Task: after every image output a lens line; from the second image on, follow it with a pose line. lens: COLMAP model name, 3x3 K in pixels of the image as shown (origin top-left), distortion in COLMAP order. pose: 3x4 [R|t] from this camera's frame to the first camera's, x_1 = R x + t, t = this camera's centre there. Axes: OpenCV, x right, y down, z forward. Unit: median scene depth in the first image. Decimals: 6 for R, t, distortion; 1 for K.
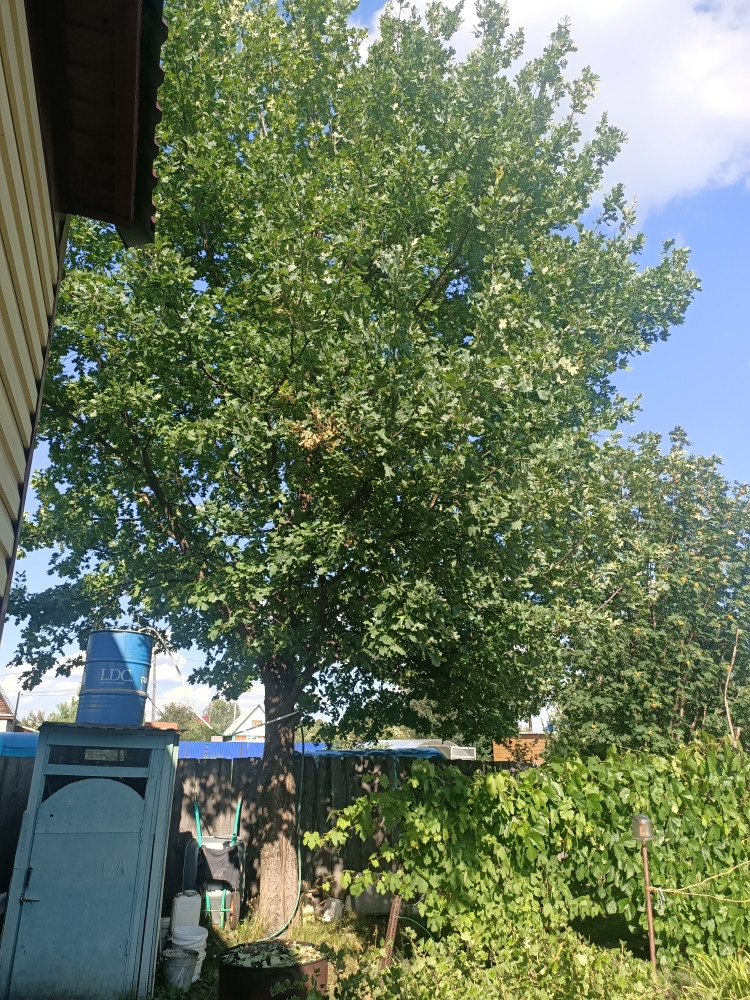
lens RADIAL K [[759.8, 0, 375.0], [0, 759.8, 500.0], [0, 0, 1]] dist [0.104631, -0.096863]
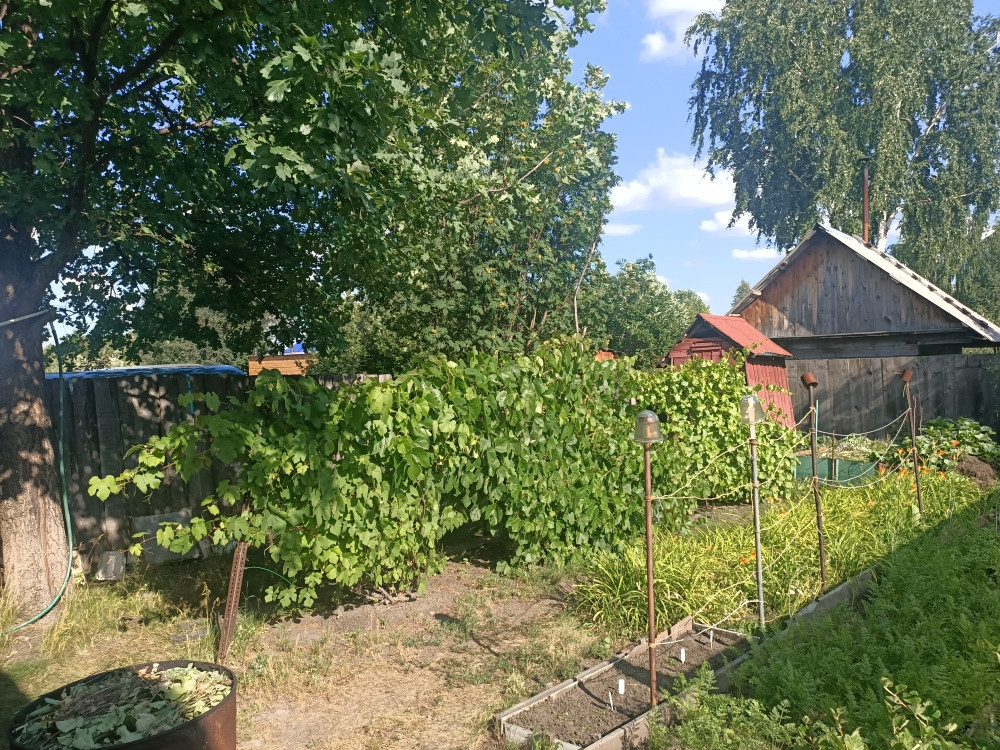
lens RADIAL K [[759.8, 0, 500.0], [0, 759.8, 375.0], [0, 0, 1]] dist [0.104631, -0.096863]
pose [[0.879437, -0.036659, 0.474601, -0.089033], [-0.113141, 0.952360, 0.283214, 0.116027], [-0.462373, -0.302766, 0.833393, 0.302663]]
